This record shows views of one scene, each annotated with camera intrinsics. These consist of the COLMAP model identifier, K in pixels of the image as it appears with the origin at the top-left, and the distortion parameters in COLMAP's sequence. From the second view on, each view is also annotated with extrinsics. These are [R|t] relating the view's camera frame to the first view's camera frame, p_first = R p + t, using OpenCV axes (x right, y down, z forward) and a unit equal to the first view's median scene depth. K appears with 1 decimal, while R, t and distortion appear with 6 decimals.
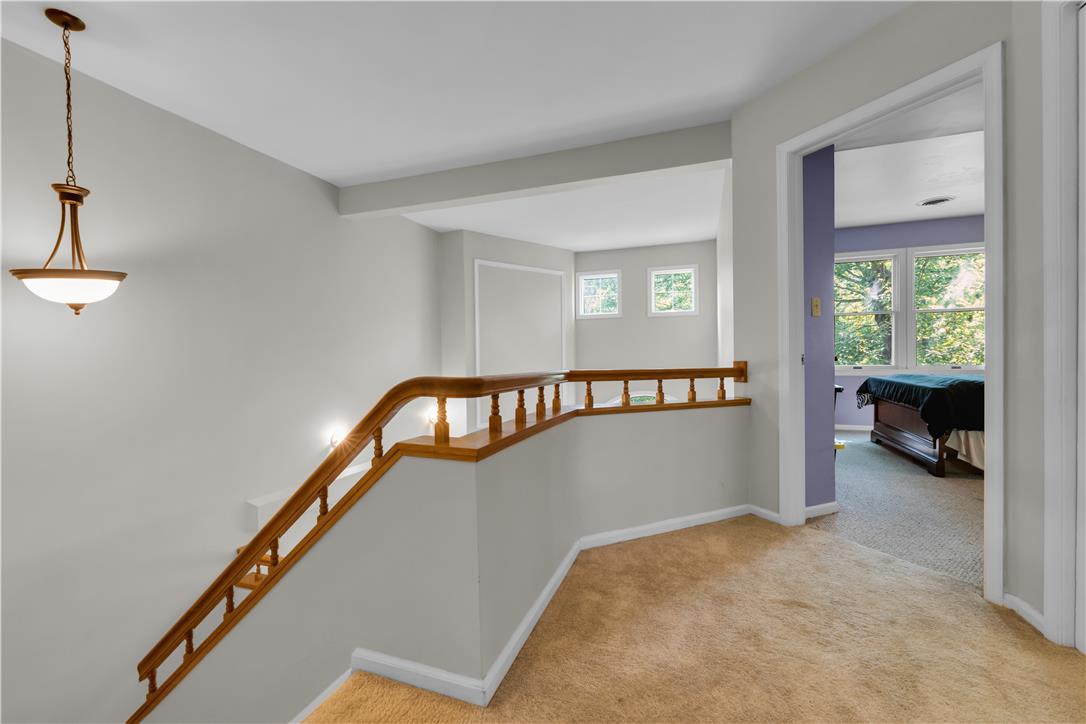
lens RADIAL K [[452.5, 0, 543.0], [0, 452.5, 362.0], [0, 0, 1]] dist [-0.002013, -0.000747]
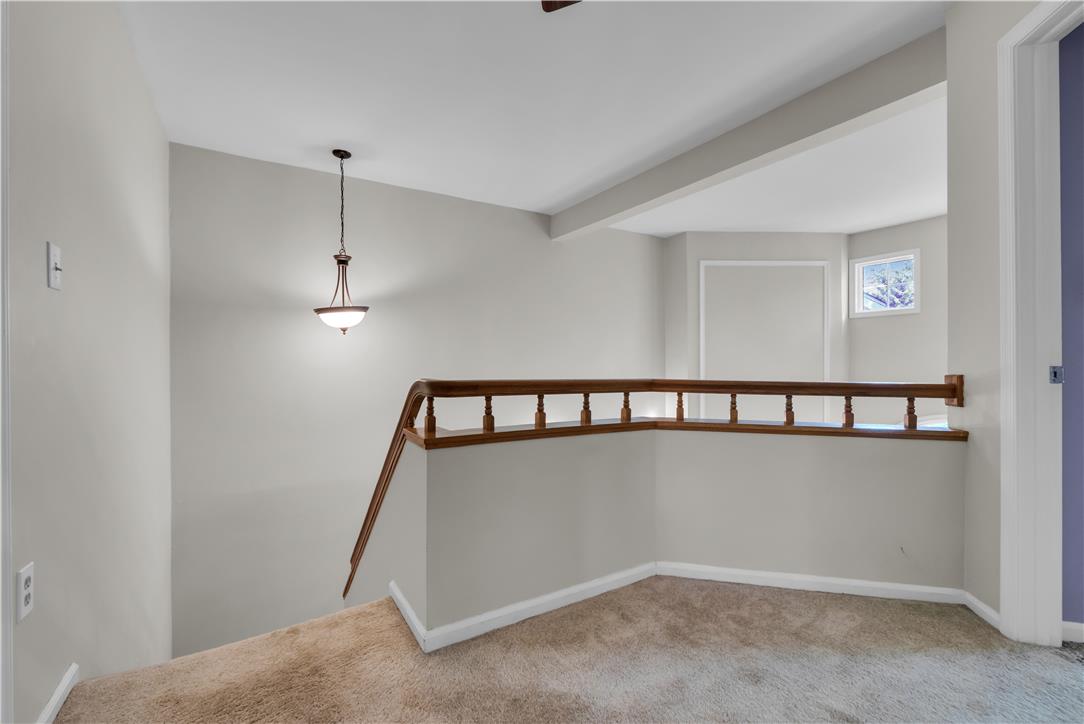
lens RADIAL K [[459.2, 0, 542.0], [0, 459.2, 362.0], [0, 0, 1]] dist [-0.000294, -0.000241]
pose [[0.798858, 0.010569, -0.601427, 0.444249], [-0.018213, 0.999812, -0.006623, -0.007068], [0.601244, 0.016245, 0.798900, 0.101020]]
